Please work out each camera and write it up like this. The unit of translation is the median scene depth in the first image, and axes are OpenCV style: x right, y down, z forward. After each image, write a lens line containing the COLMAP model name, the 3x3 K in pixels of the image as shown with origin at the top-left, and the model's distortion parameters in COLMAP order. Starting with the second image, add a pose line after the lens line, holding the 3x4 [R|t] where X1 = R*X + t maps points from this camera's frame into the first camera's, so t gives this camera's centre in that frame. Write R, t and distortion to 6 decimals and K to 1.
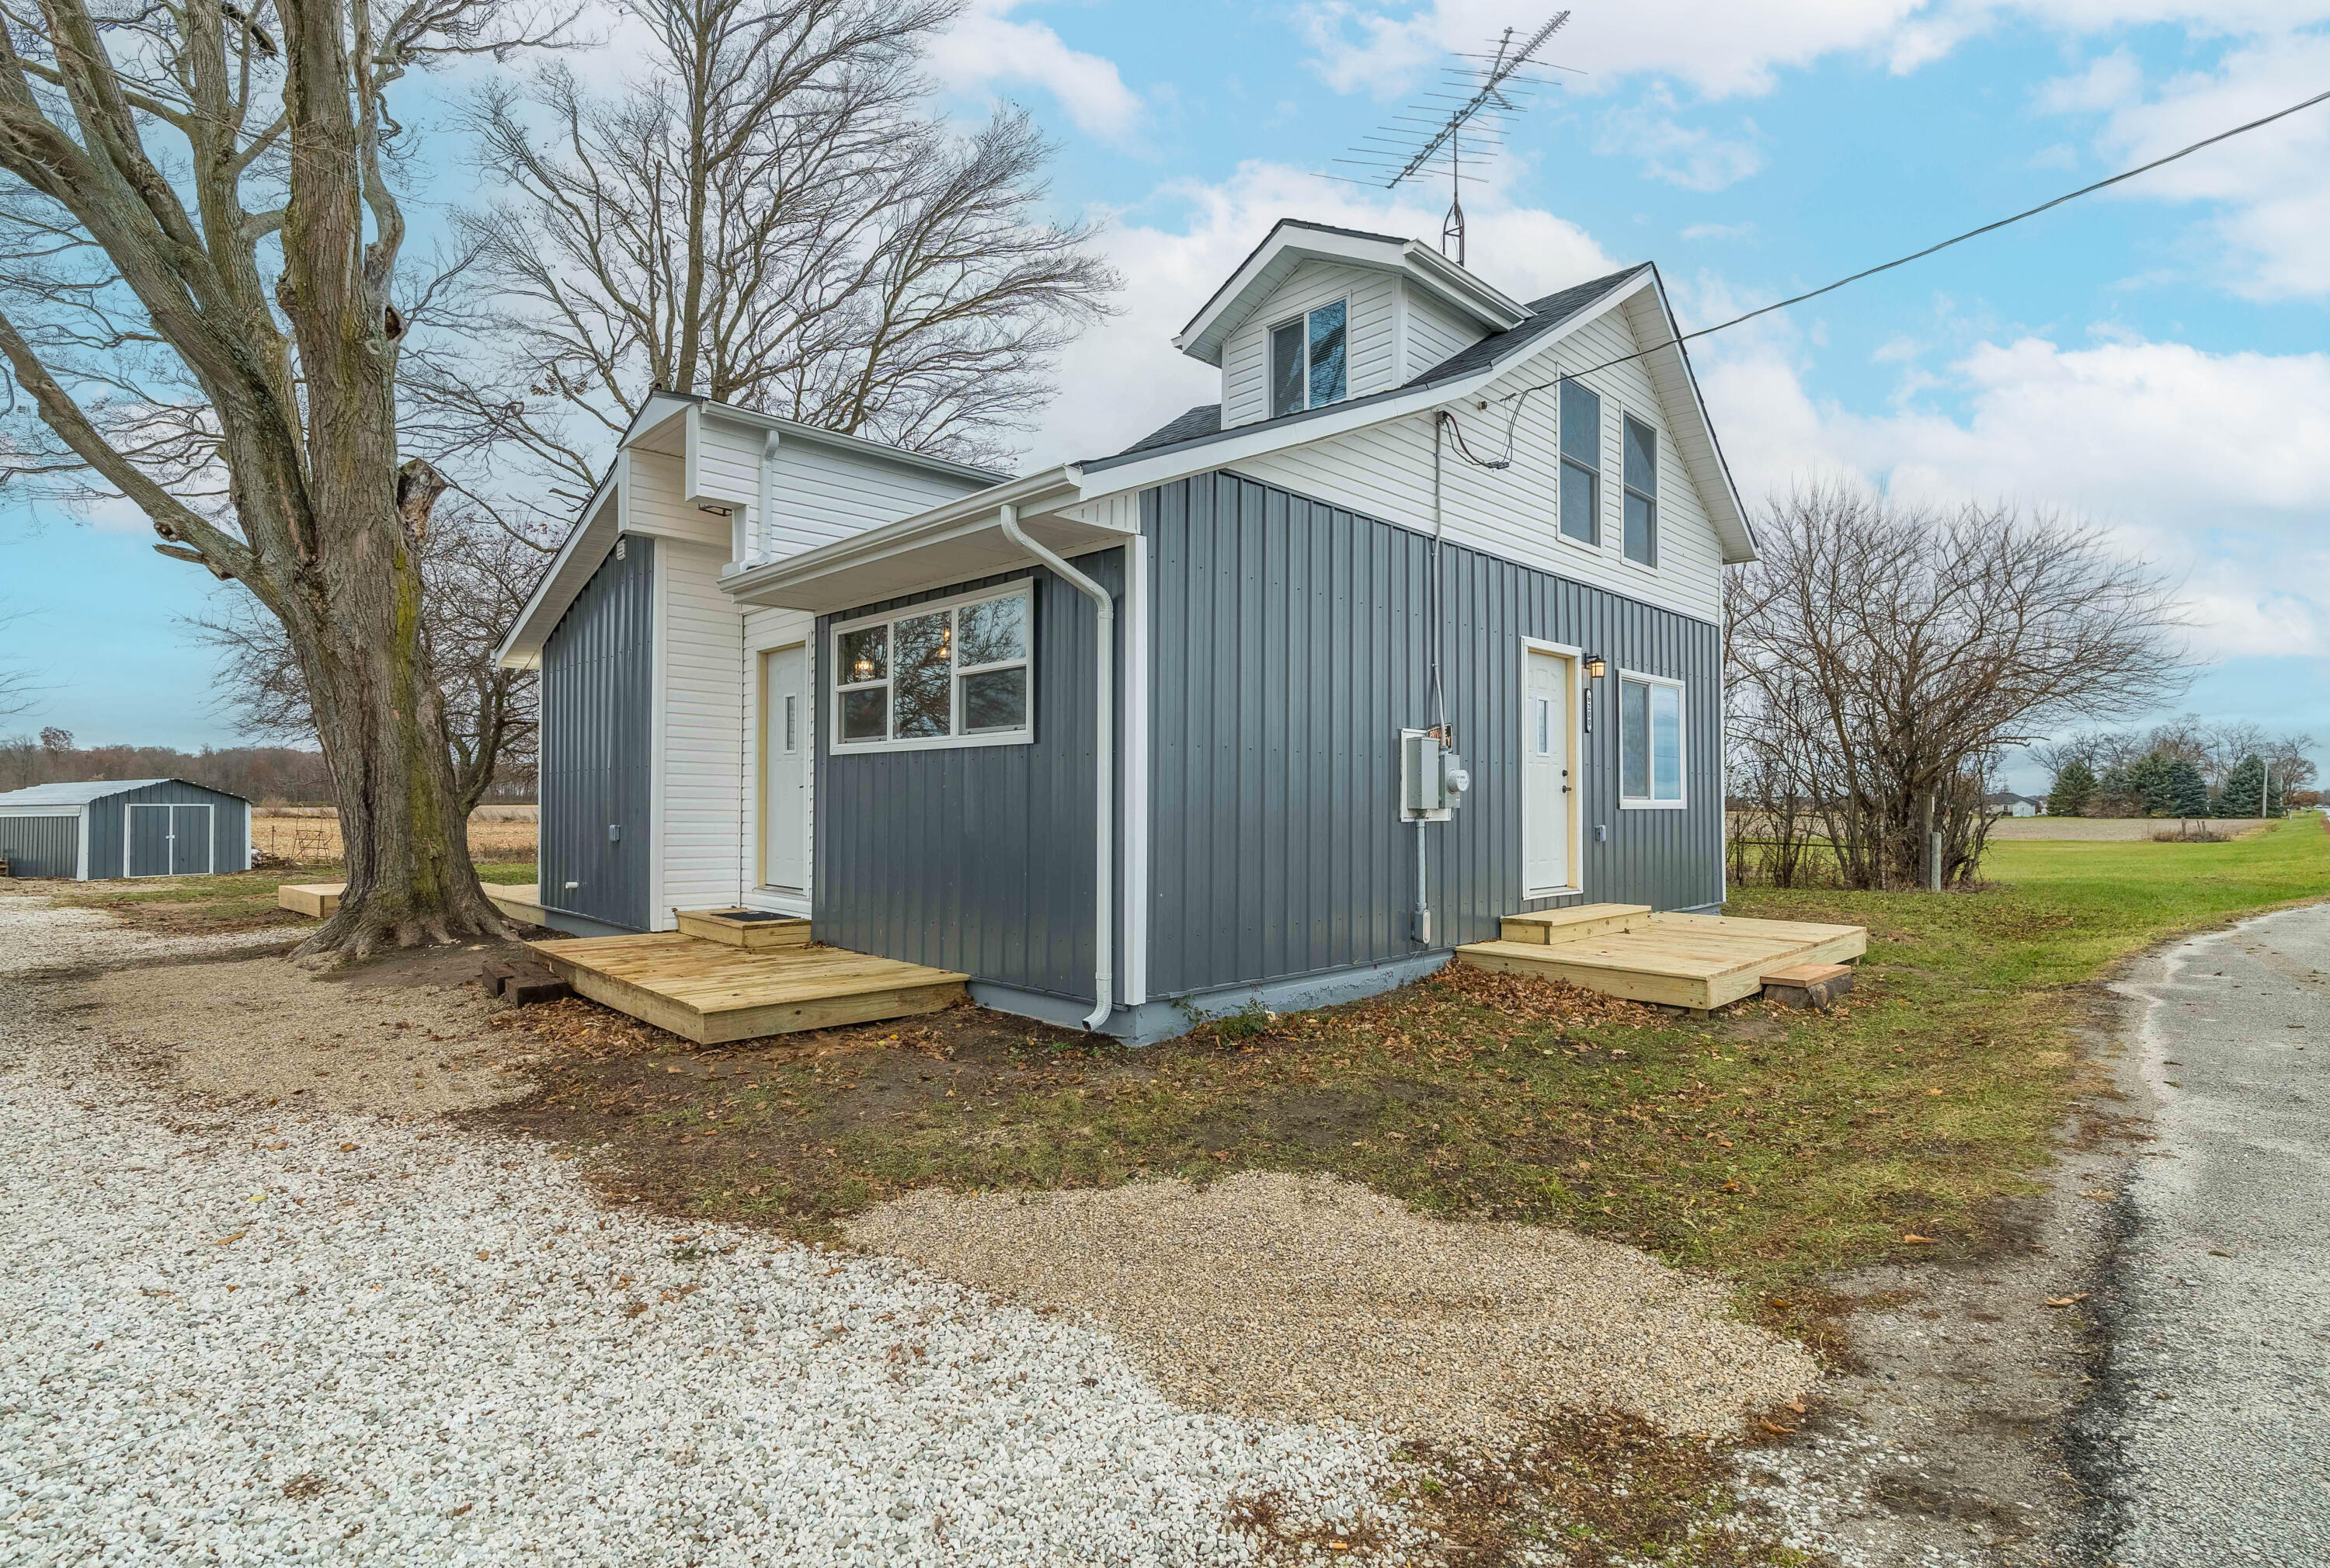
lens RADIAL K [[1109.8, 0, 1152.3], [0, 1109.8, 791.3], [0, 0, 1]] dist [-0.006950, 0.000072]
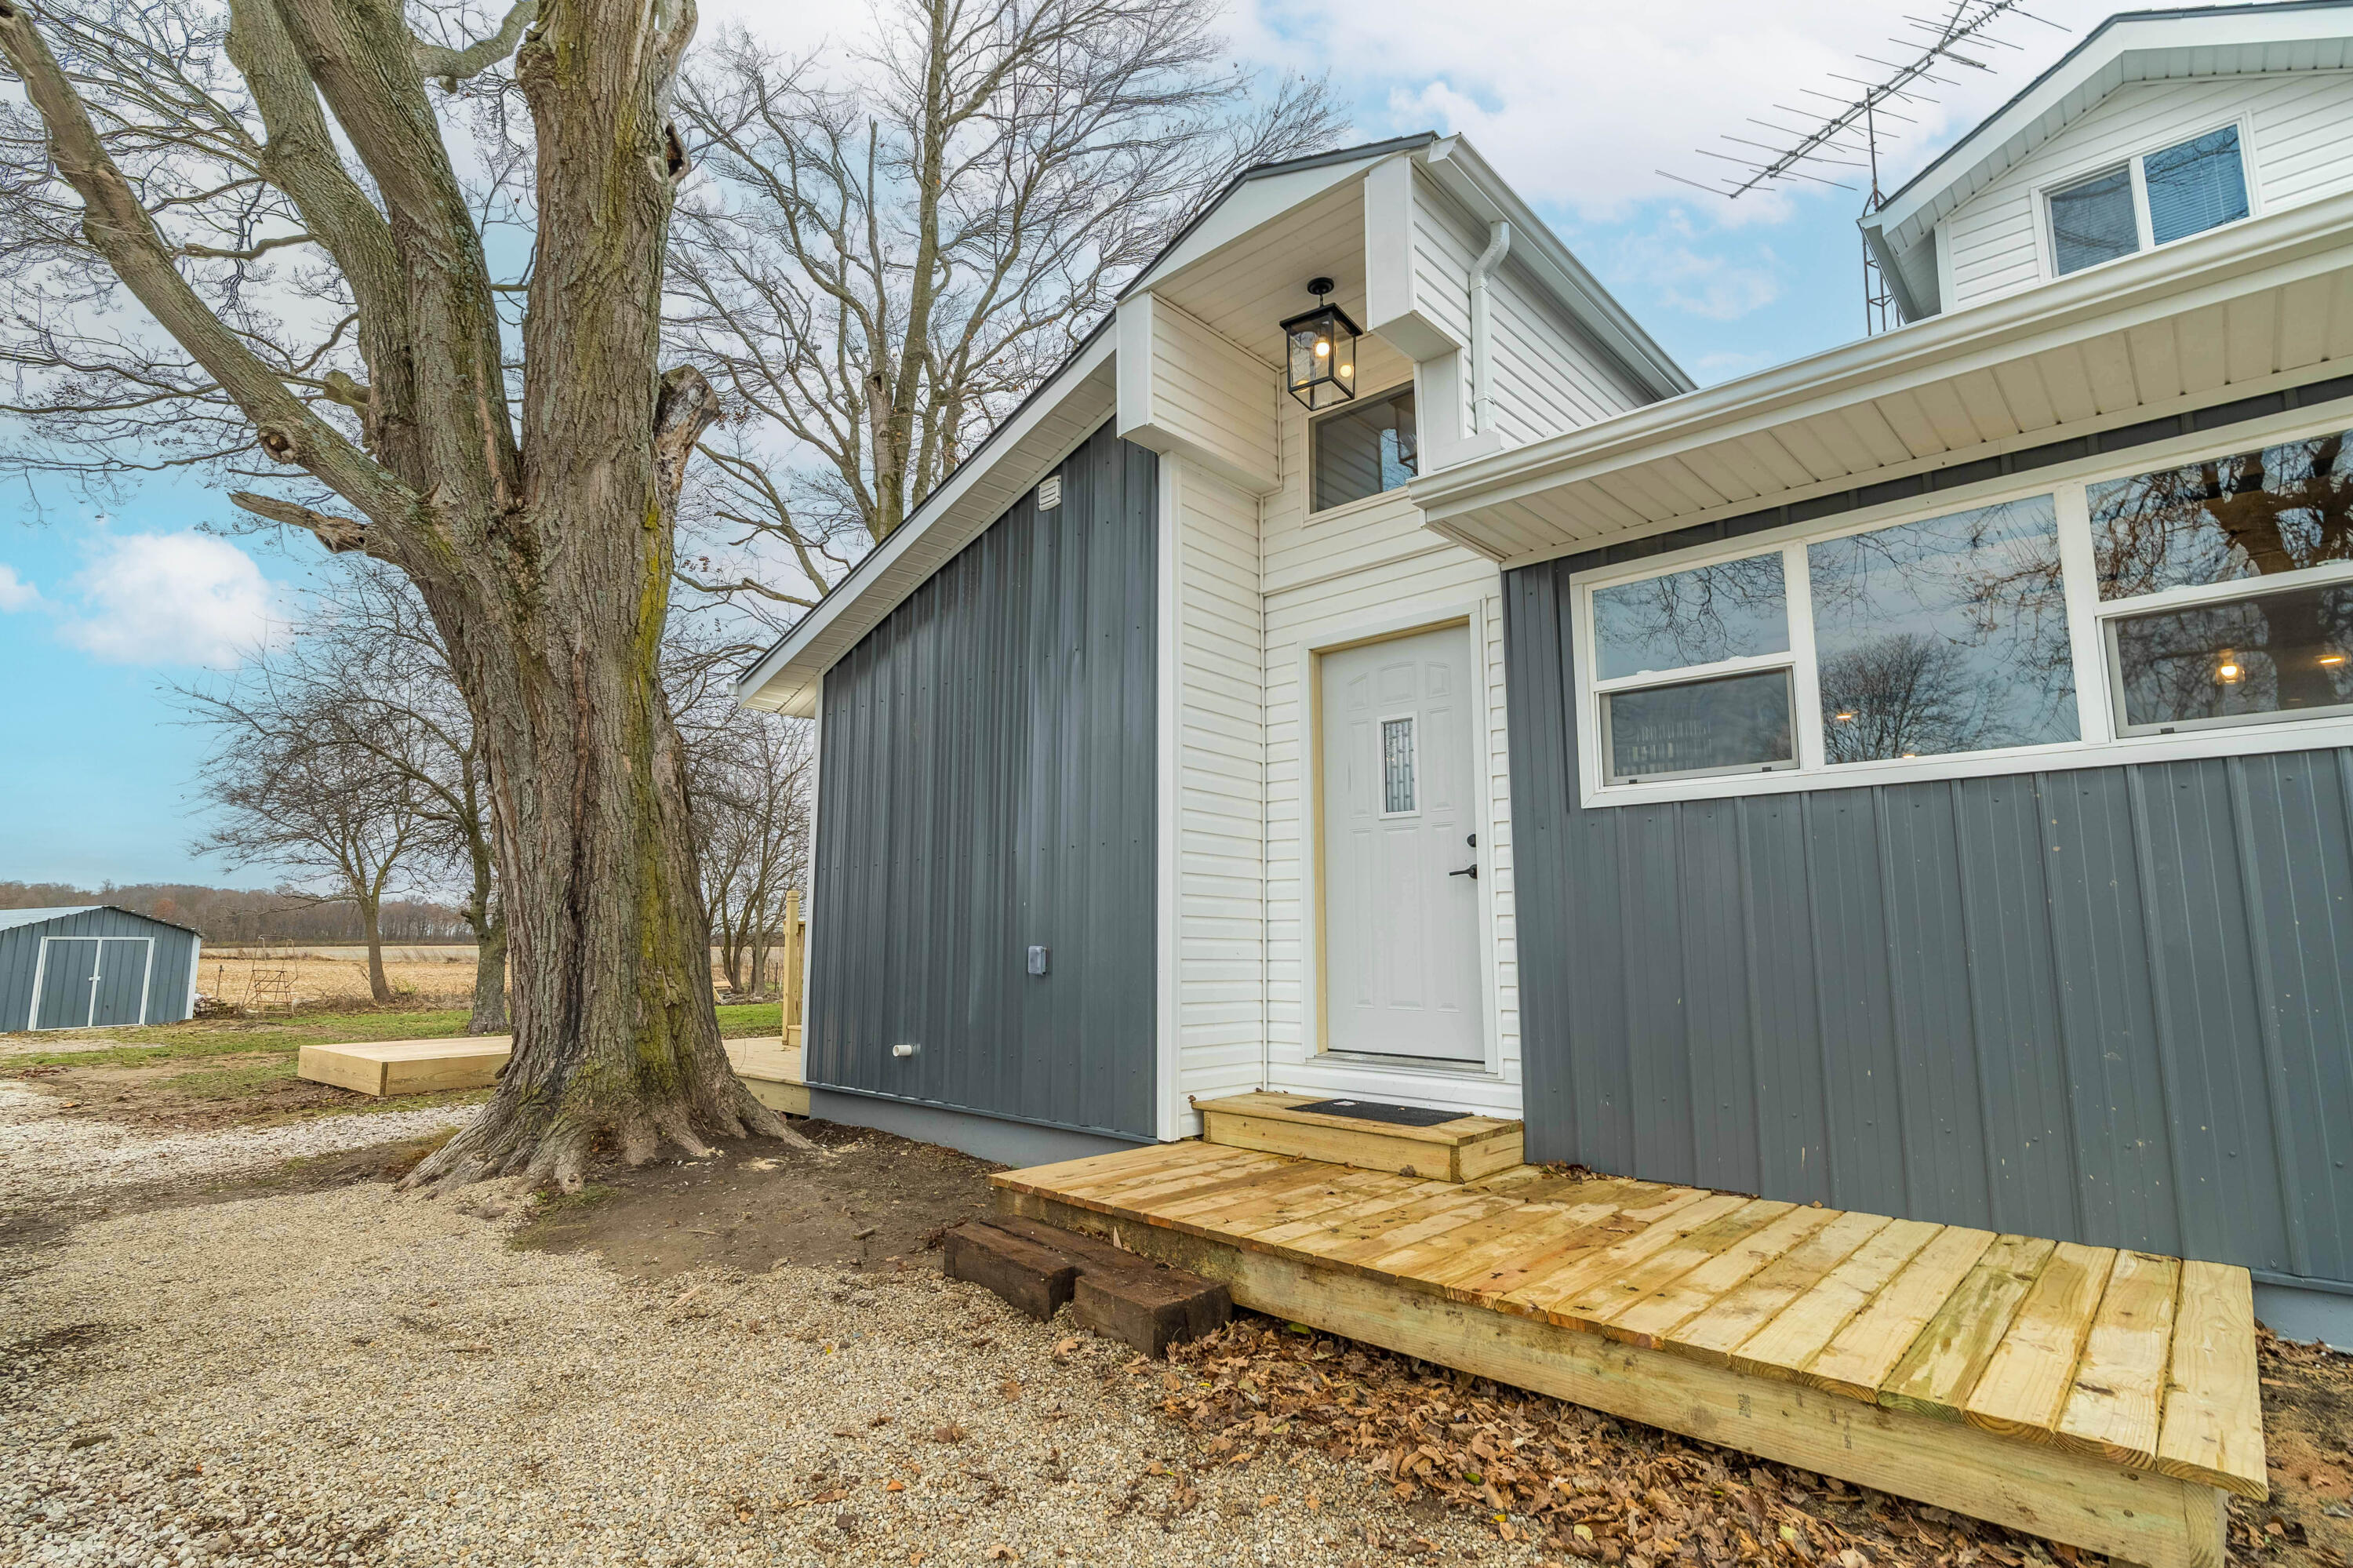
lens RADIAL K [[1120.8, 0, 1182.2], [0, 1120.8, 787.2], [0, 0, 1]] dist [-0.006950, 0.000072]
pose [[0.998282, 0.005142, 0.058358, -0.423286], [0.002278, 0.991981, -0.126367, 0.021232], [-0.058540, 0.126283, 0.990265, 0.385563]]
